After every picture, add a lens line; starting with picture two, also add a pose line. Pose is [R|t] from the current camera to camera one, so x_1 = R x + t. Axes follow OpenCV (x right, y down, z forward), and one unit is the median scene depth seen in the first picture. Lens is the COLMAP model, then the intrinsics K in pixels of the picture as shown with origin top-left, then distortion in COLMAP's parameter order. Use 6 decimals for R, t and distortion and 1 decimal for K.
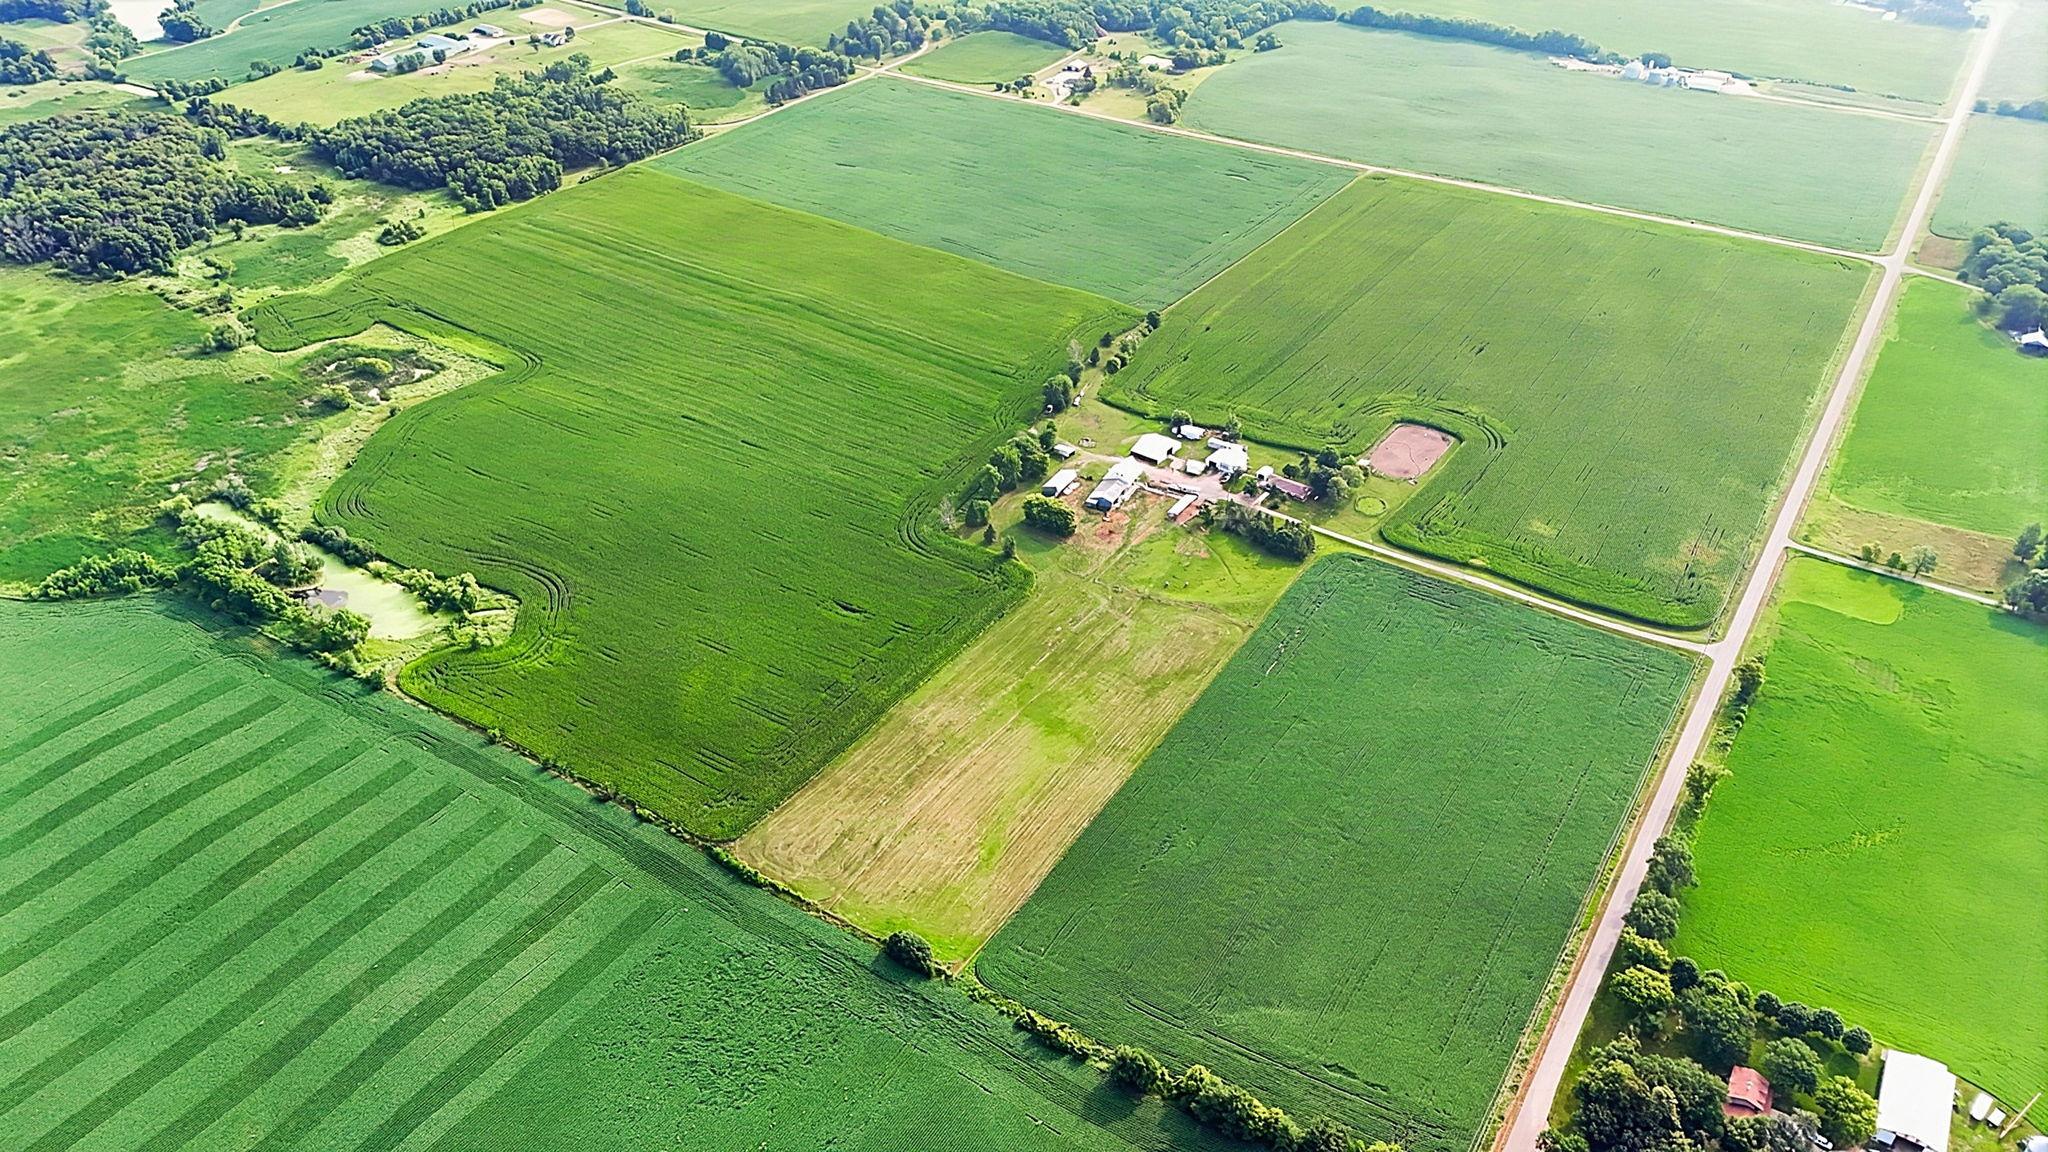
lens RADIAL K [[1504.8, 0, 1017.7], [0, 1504.8, 574.7], [0, 0, 1]] dist [0.068997, -0.063511]
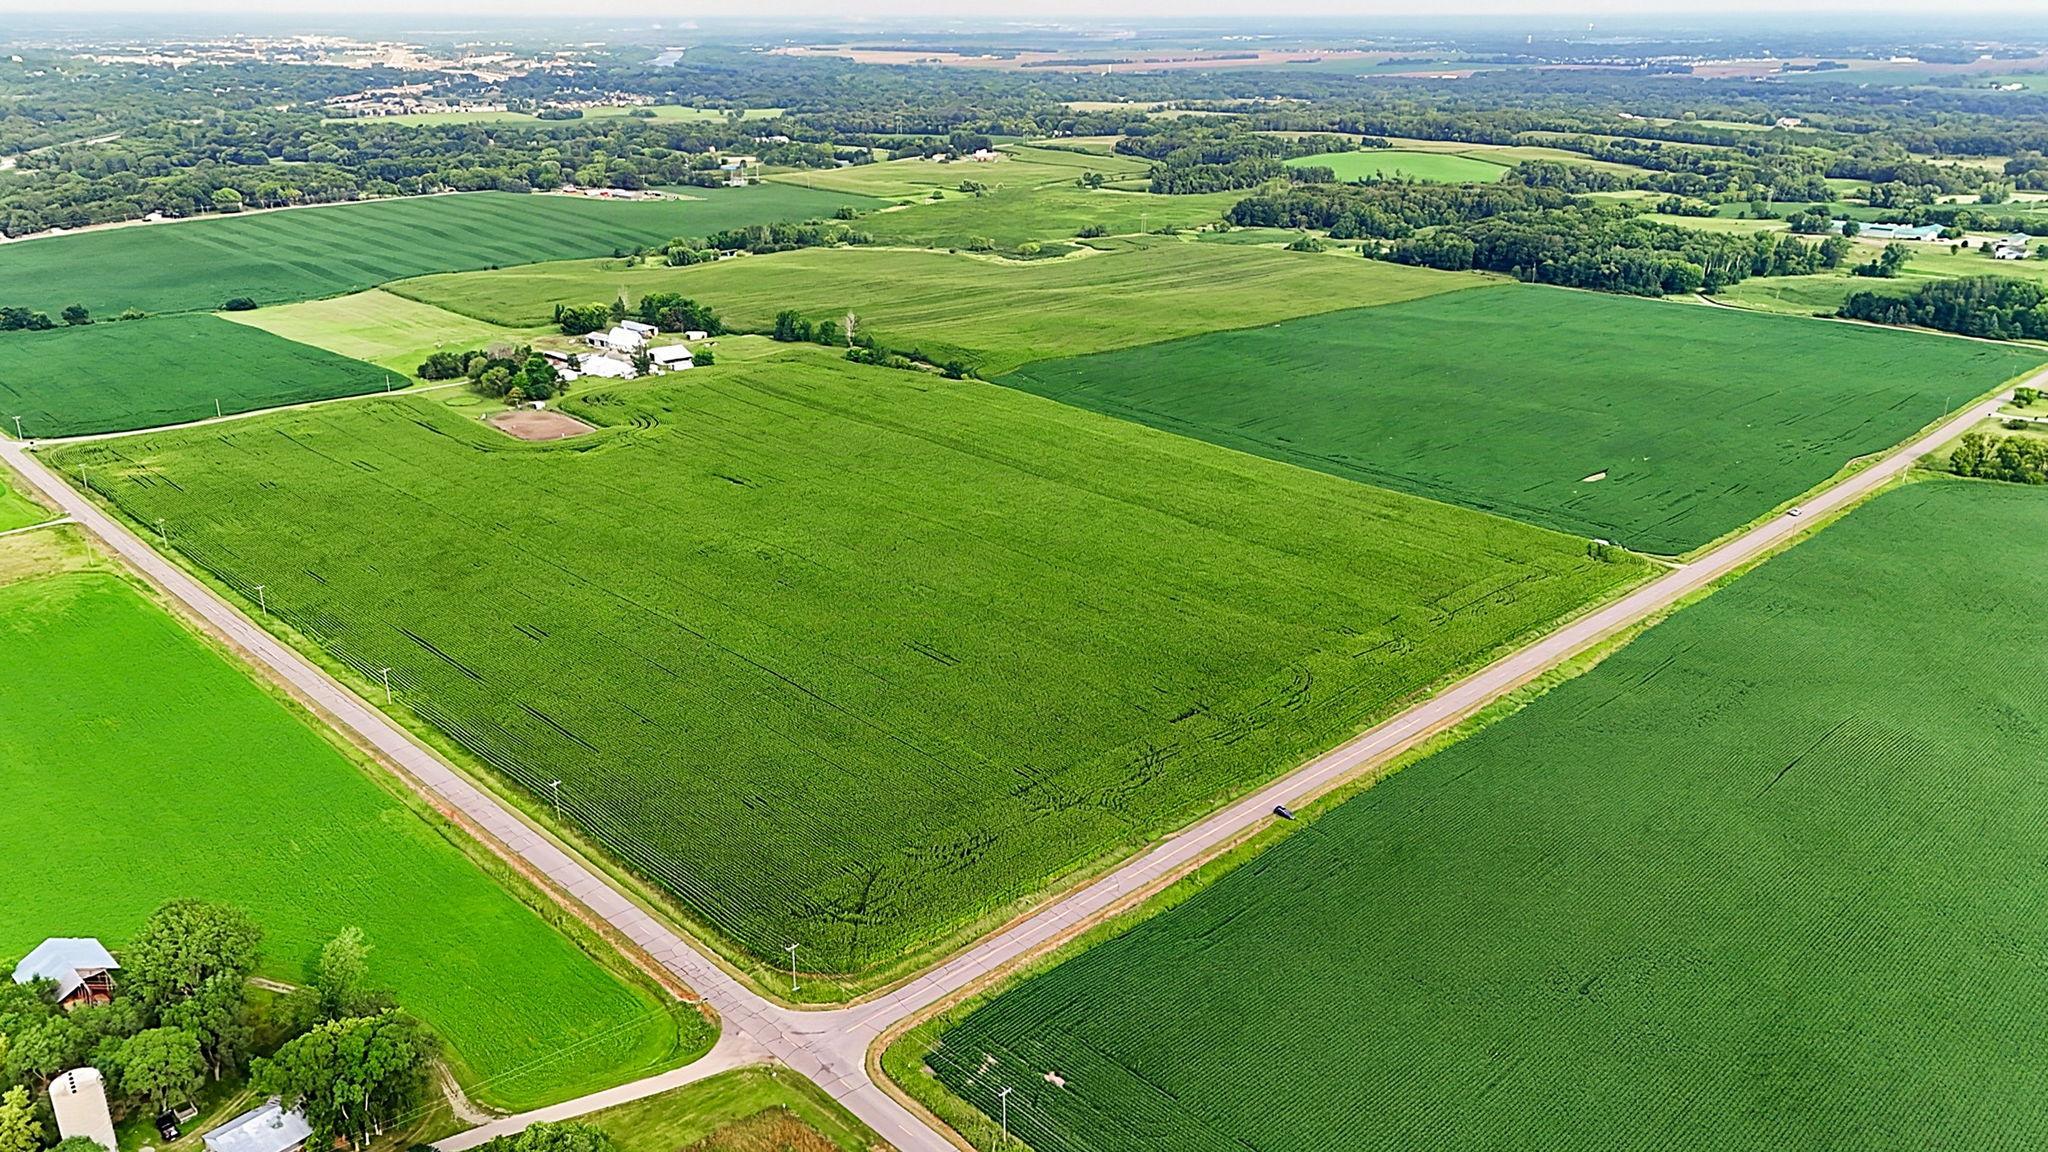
lens RADIAL K [[1524.5, 0, 1018.3], [0, 1524.5, 580.4], [0, 0, 1]] dist [0.071055, -0.067155]
pose [[-0.229729, 0.328874, -0.916006, 0.902426], [-0.539959, 0.739978, 0.401093, -0.450051], [0.809734, 0.586749, 0.007584, 1.135518]]
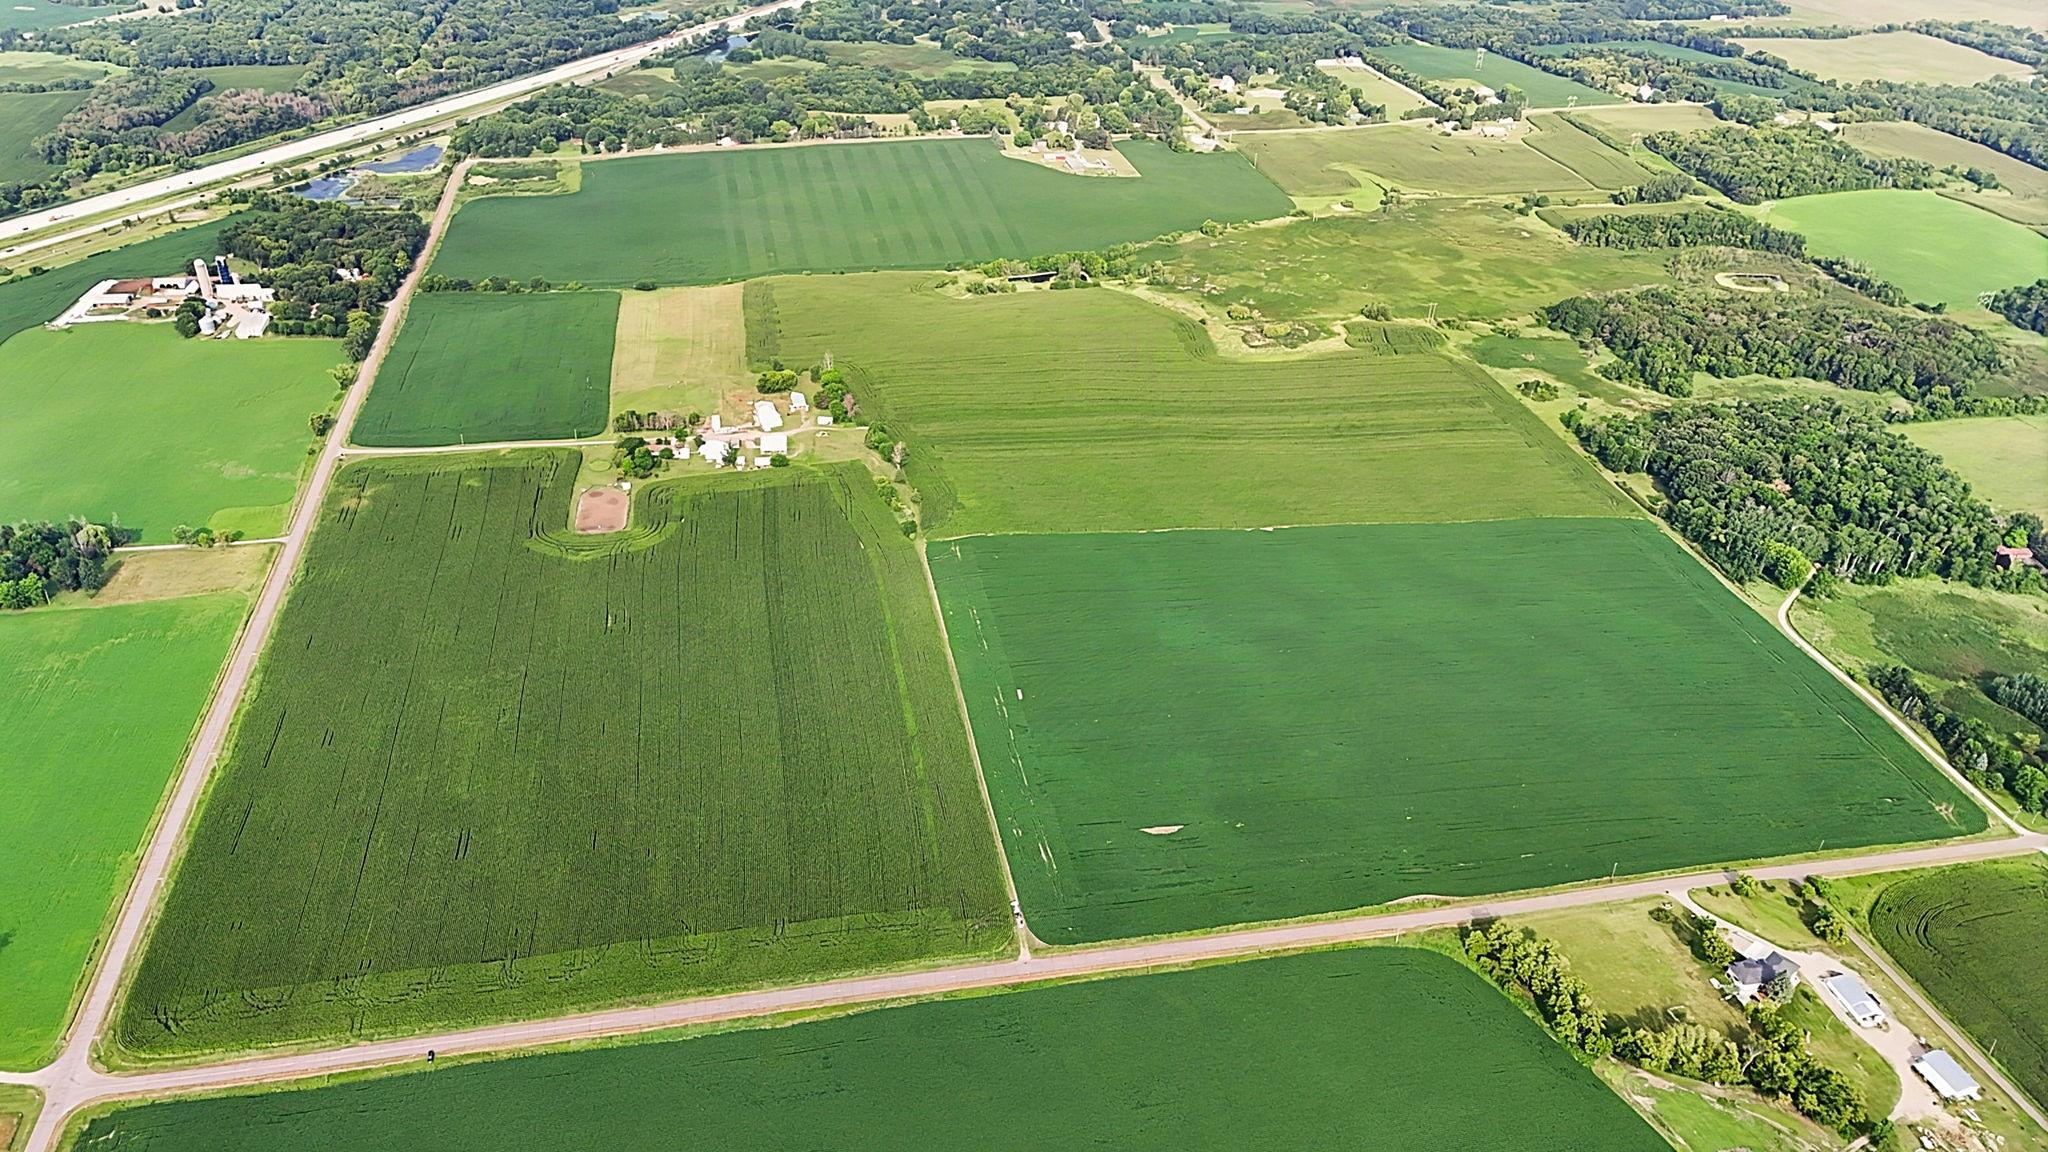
lens RADIAL K [[1504.8, 0, 1017.7], [0, 1504.8, 574.7], [0, 0, 1]] dist [0.068997, -0.063511]
pose [[-0.723599, 0.330275, -0.606072, 0.691861], [-0.406343, 0.505951, 0.760854, -0.996173], [0.557934, 0.796826, -0.231901, 1.358436]]
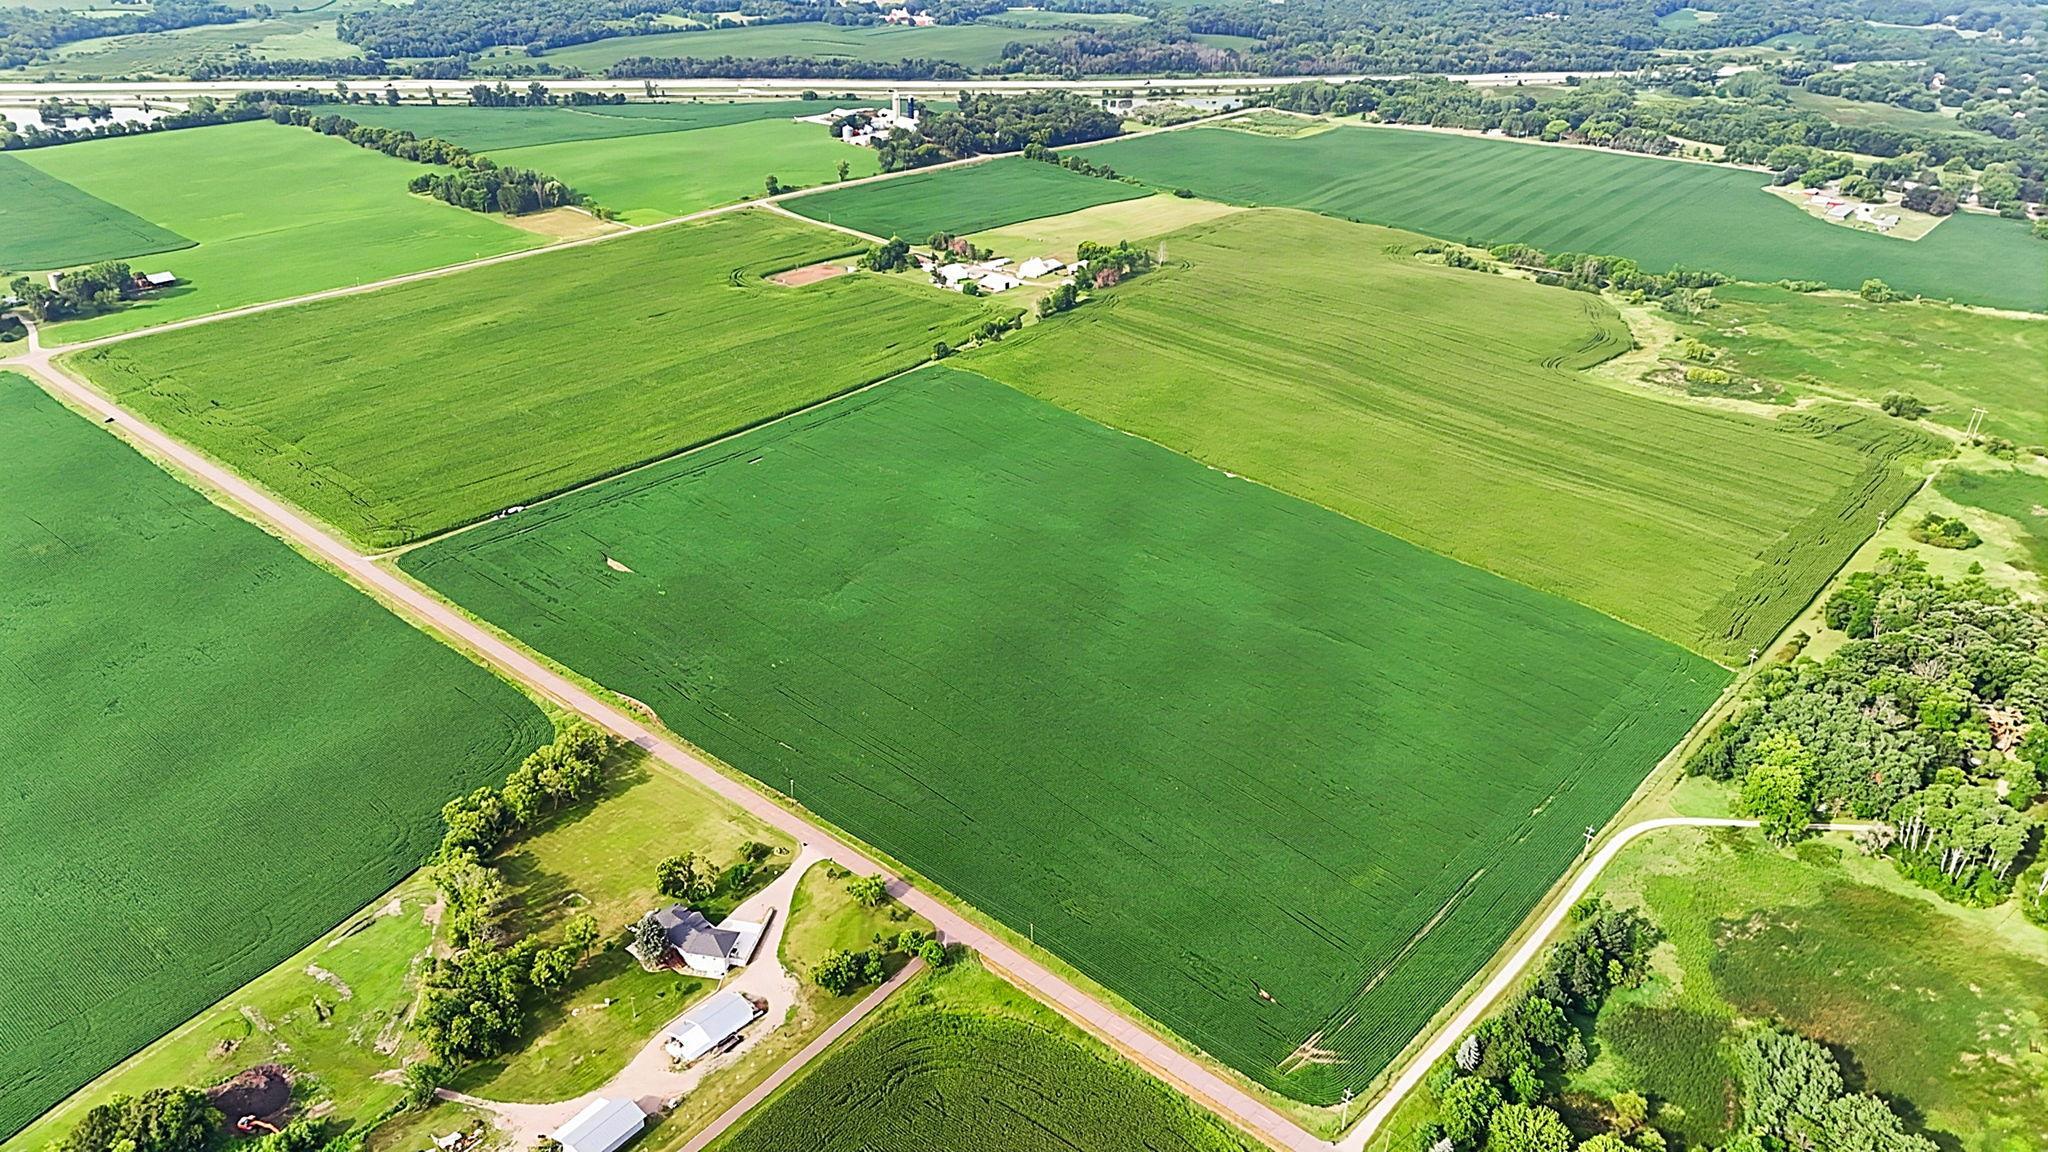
lens RADIAL K [[1504.8, 0, 1017.7], [0, 1504.8, 574.7], [0, 0, 1]] dist [0.068997, -0.063511]
pose [[-0.988571, -0.097940, 0.114610, -0.087738], [0.051637, 0.494269, 0.867774, -0.981991], [-0.141638, 0.863774, -0.483563, 1.660391]]
